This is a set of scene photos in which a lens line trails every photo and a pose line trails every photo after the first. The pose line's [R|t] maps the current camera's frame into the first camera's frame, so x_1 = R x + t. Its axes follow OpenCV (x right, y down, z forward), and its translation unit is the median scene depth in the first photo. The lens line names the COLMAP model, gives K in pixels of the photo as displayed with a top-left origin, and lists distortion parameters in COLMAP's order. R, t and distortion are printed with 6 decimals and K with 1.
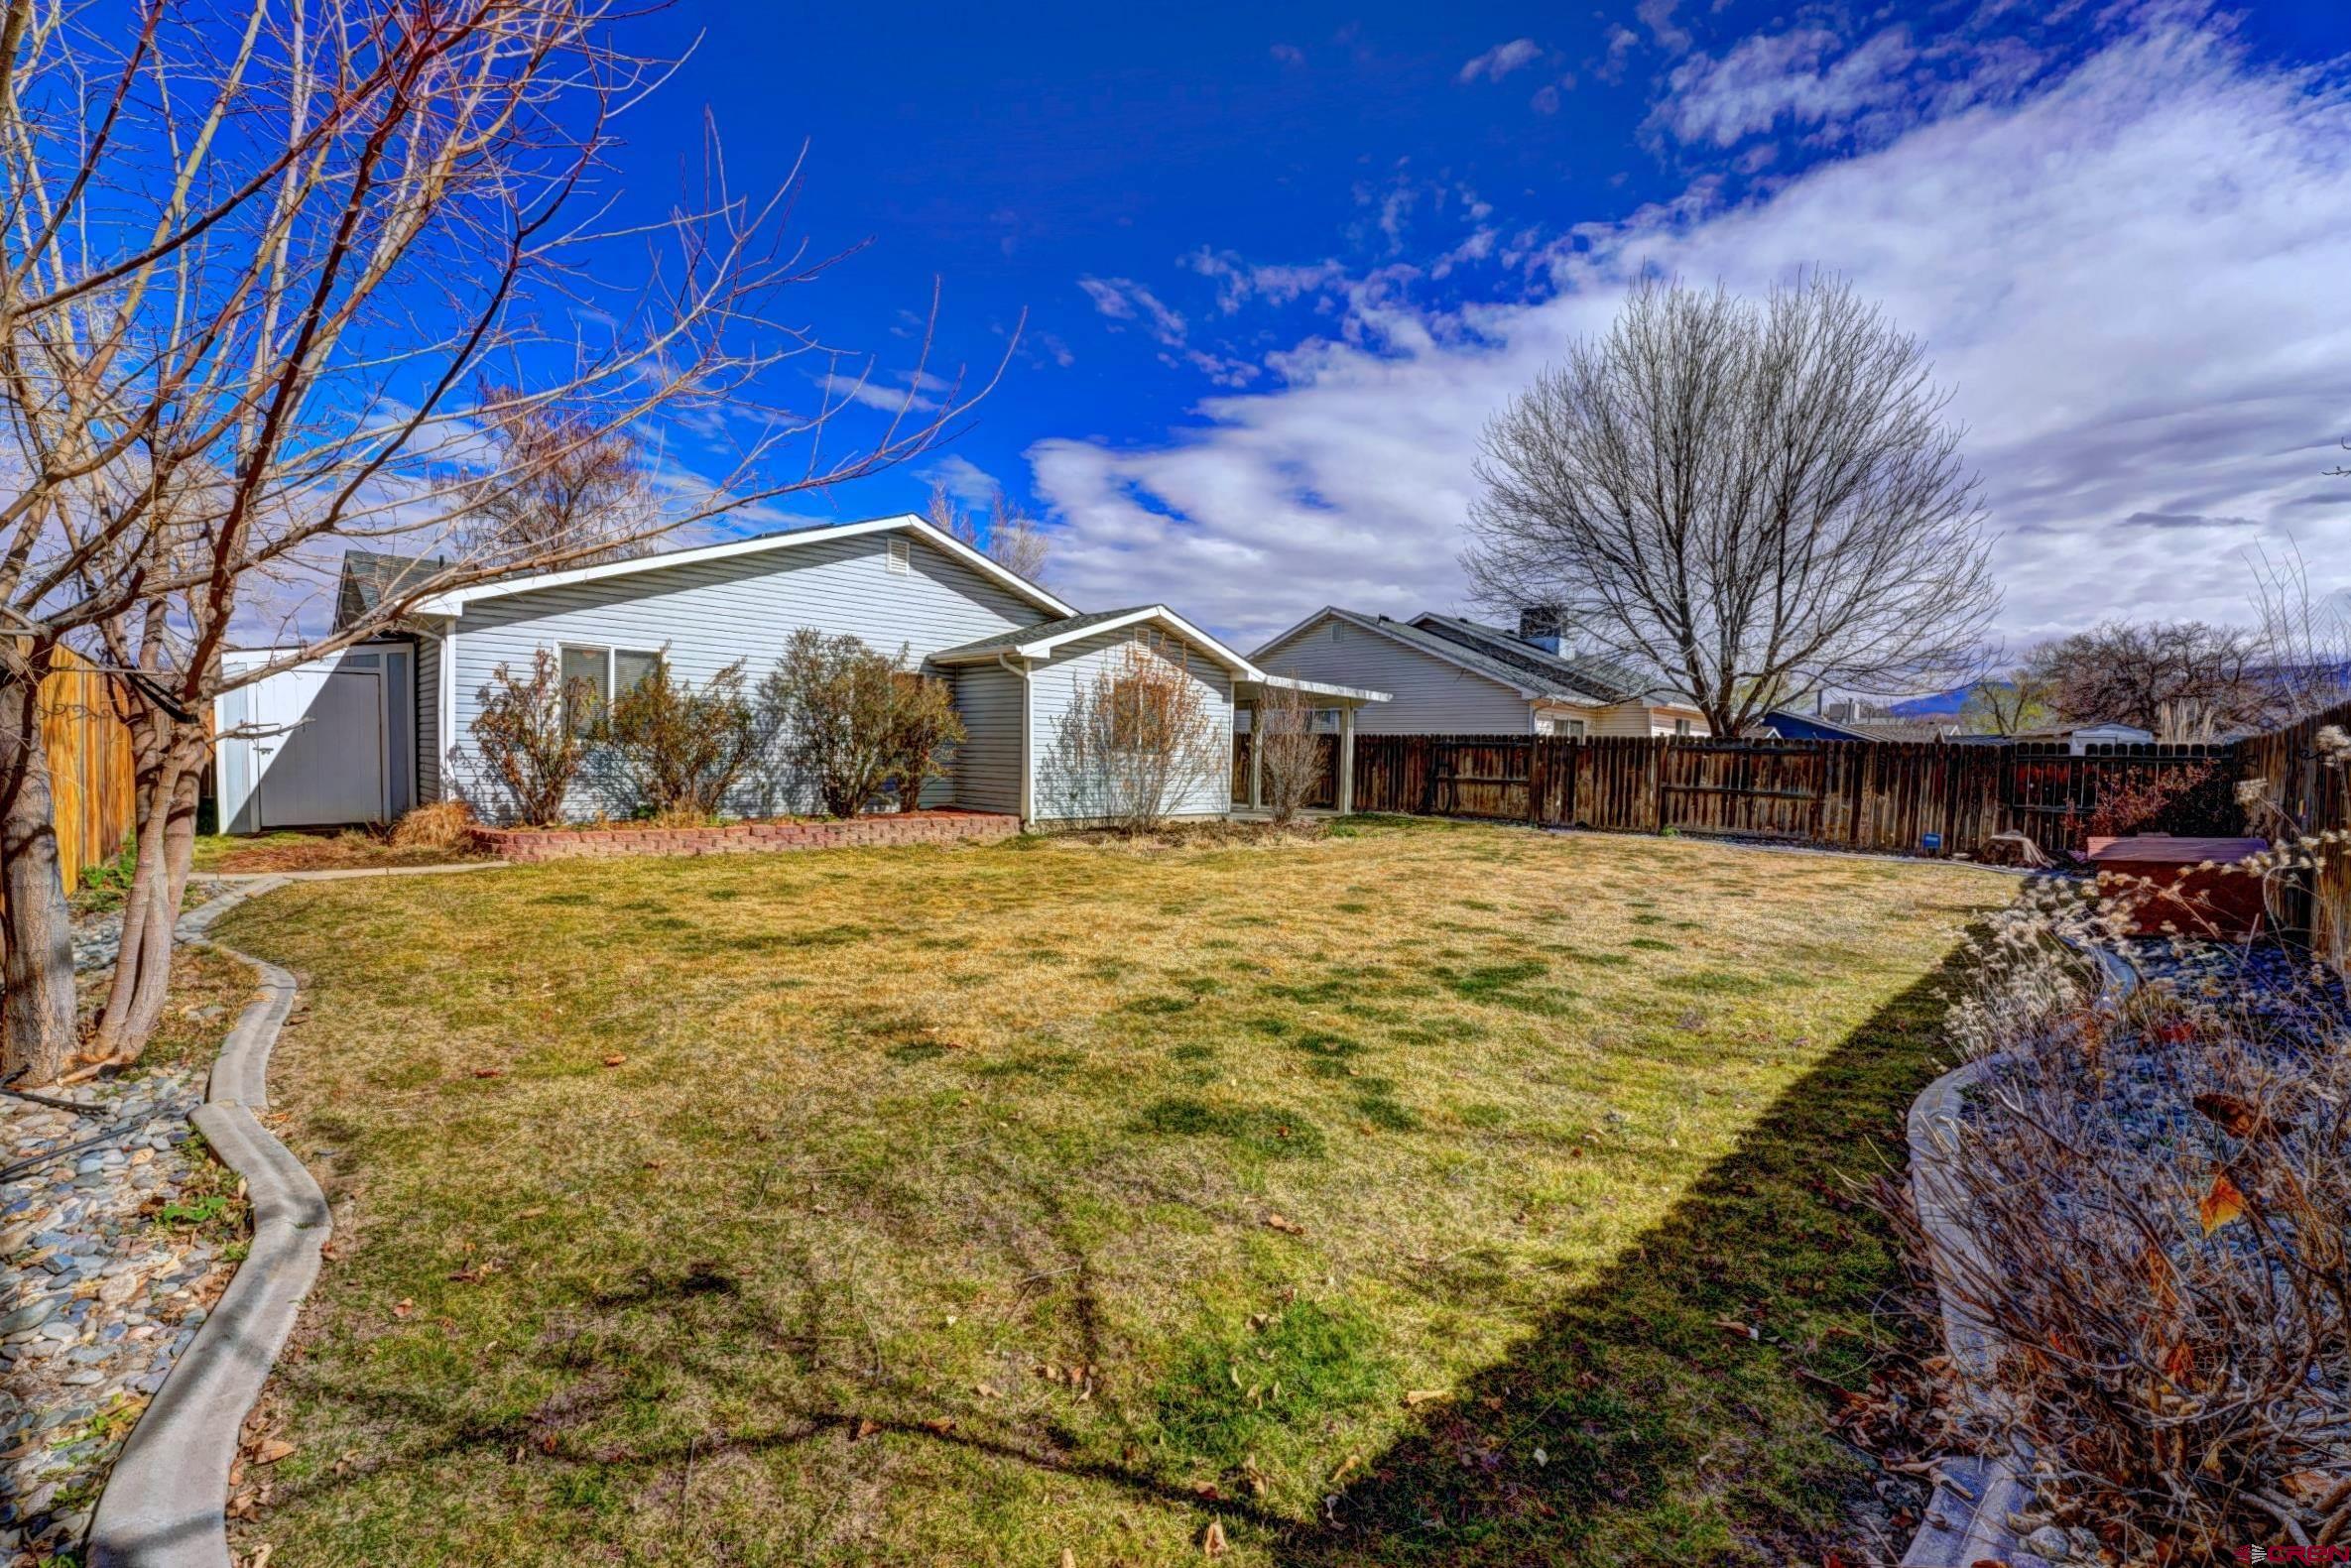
lens RADIAL K [[947.1, 0, 1175.5], [0, 947.1, 784.0], [0, 0, 1]] dist [-0.019780, 0.000110]
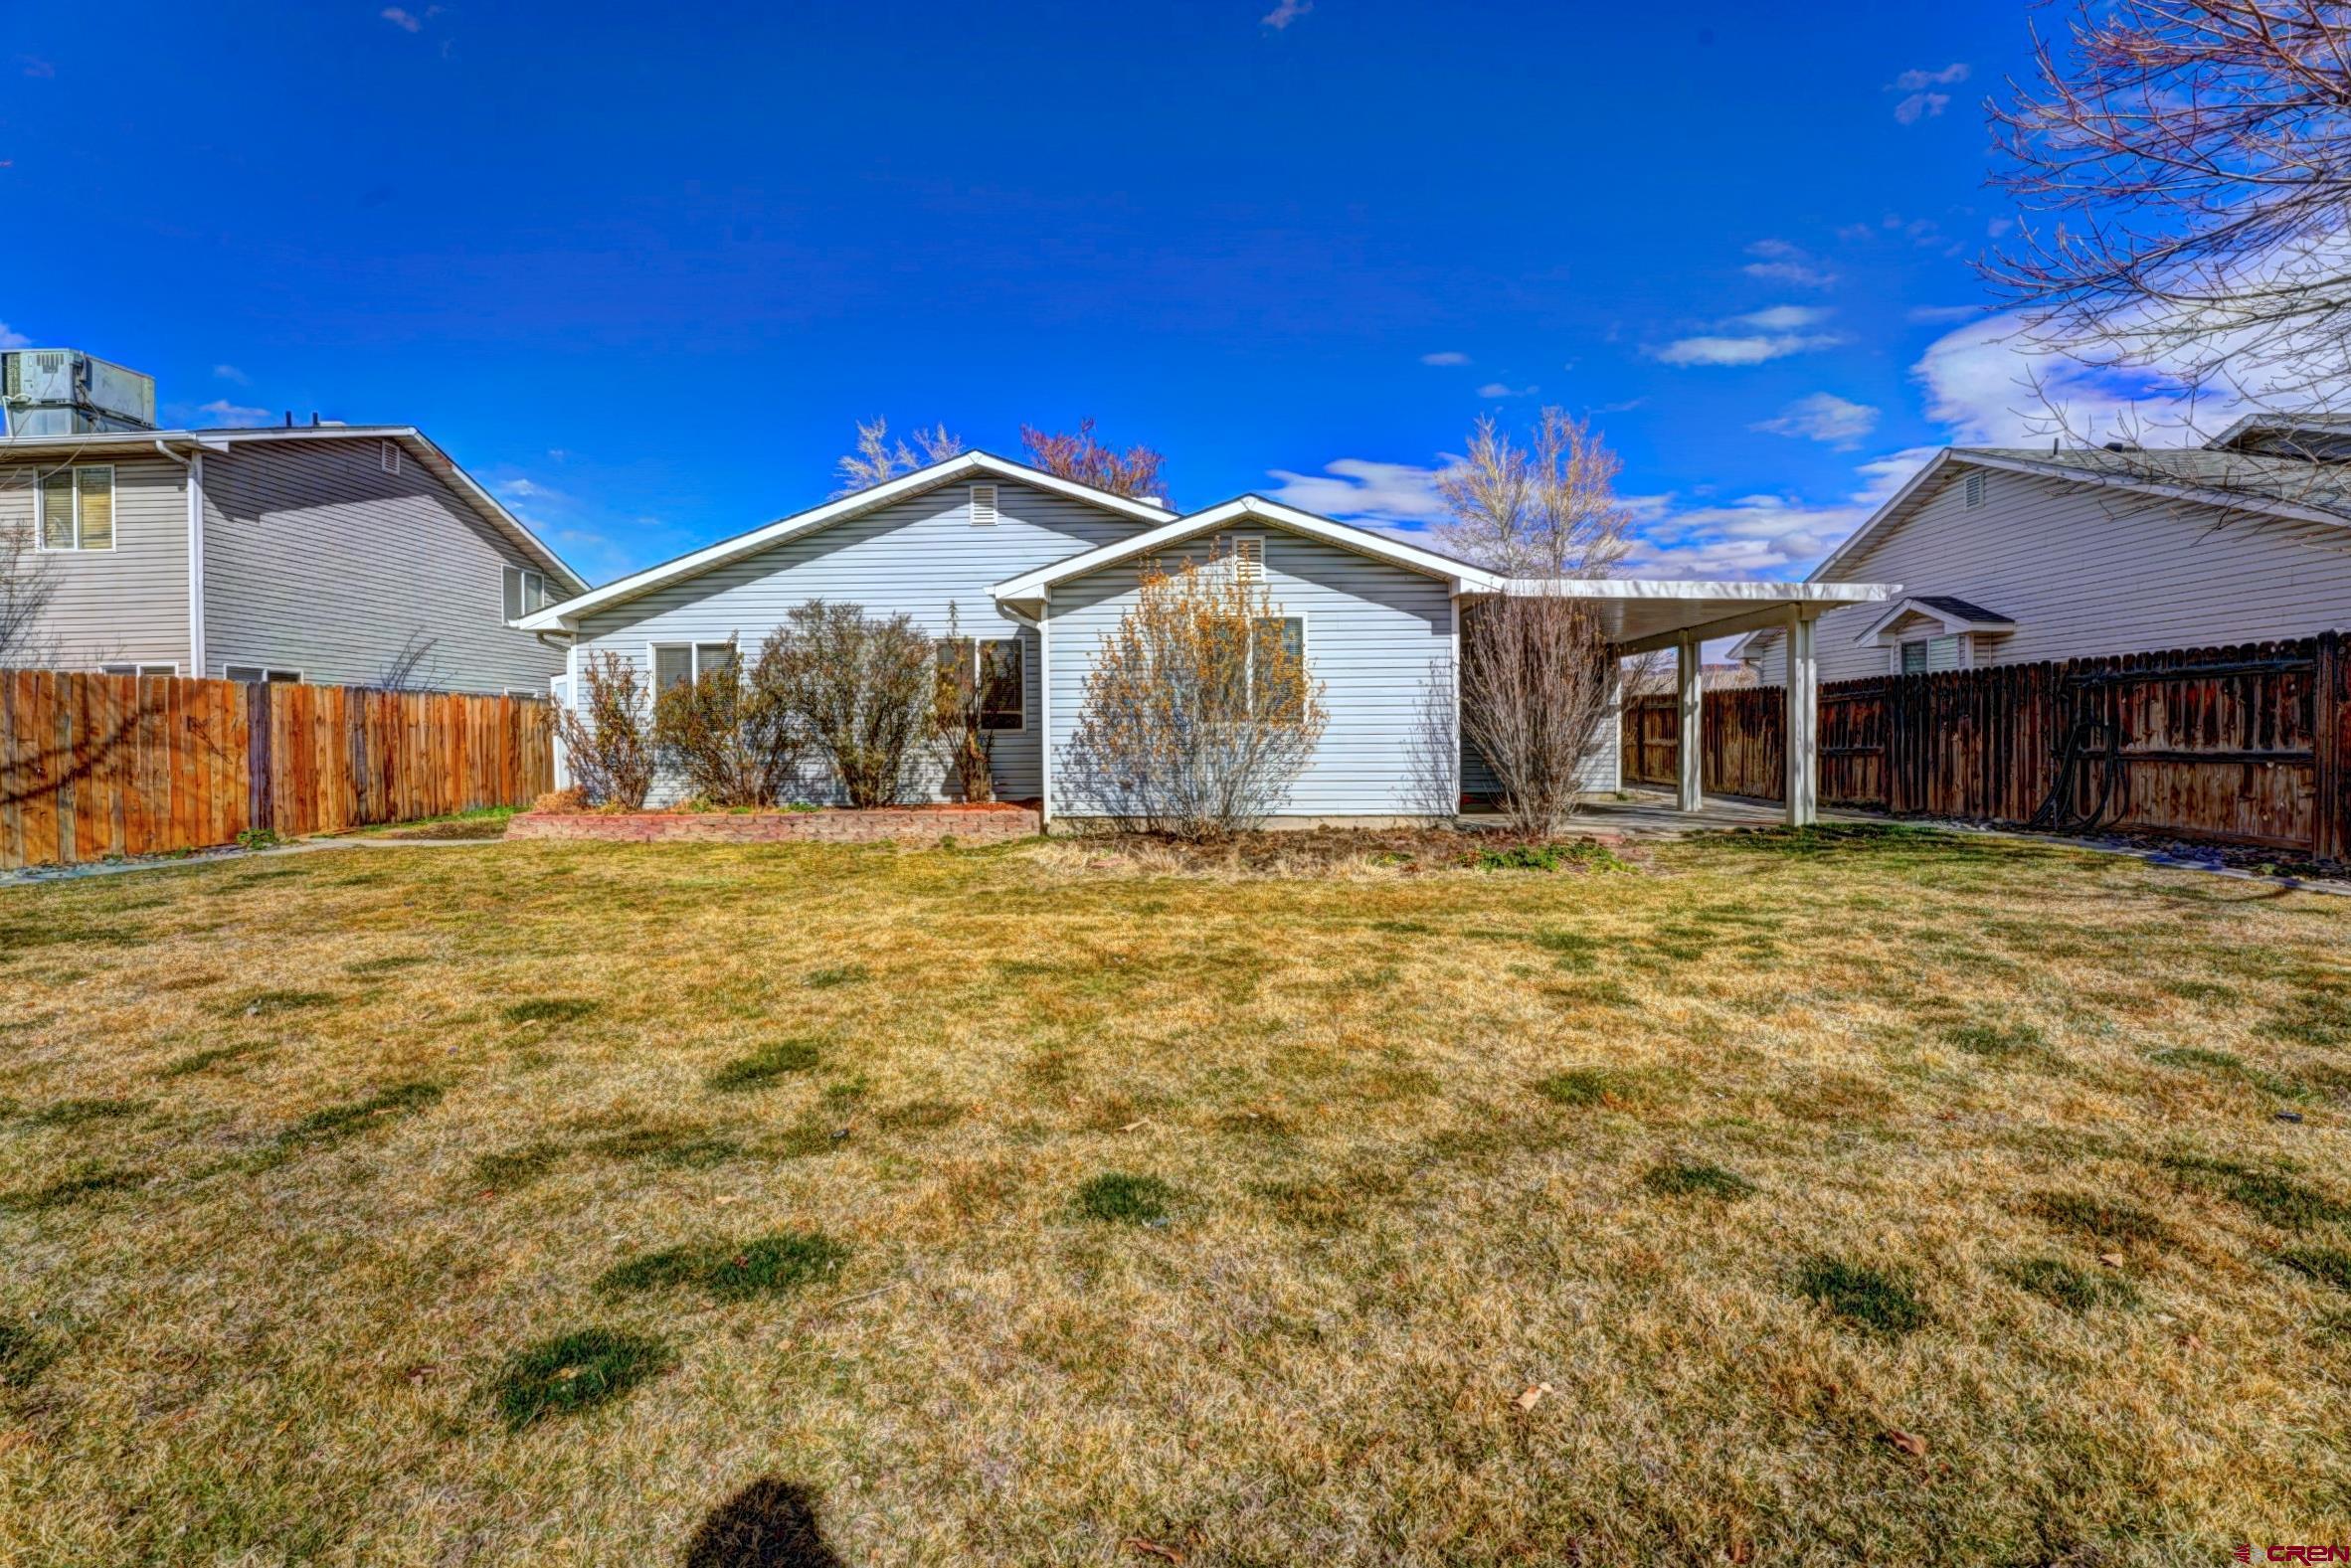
lens RADIAL K [[961.1, 0, 1175.5], [0, 961.1, 784.0], [0, 0, 1]] dist [-0.026472, -0.000049]
pose [[0.685672, 0.000382, -0.727910, 0.450522], [0.002467, 0.999993, 0.002848, 0.009817], [0.727906, -0.003748, 0.685667, 0.527043]]
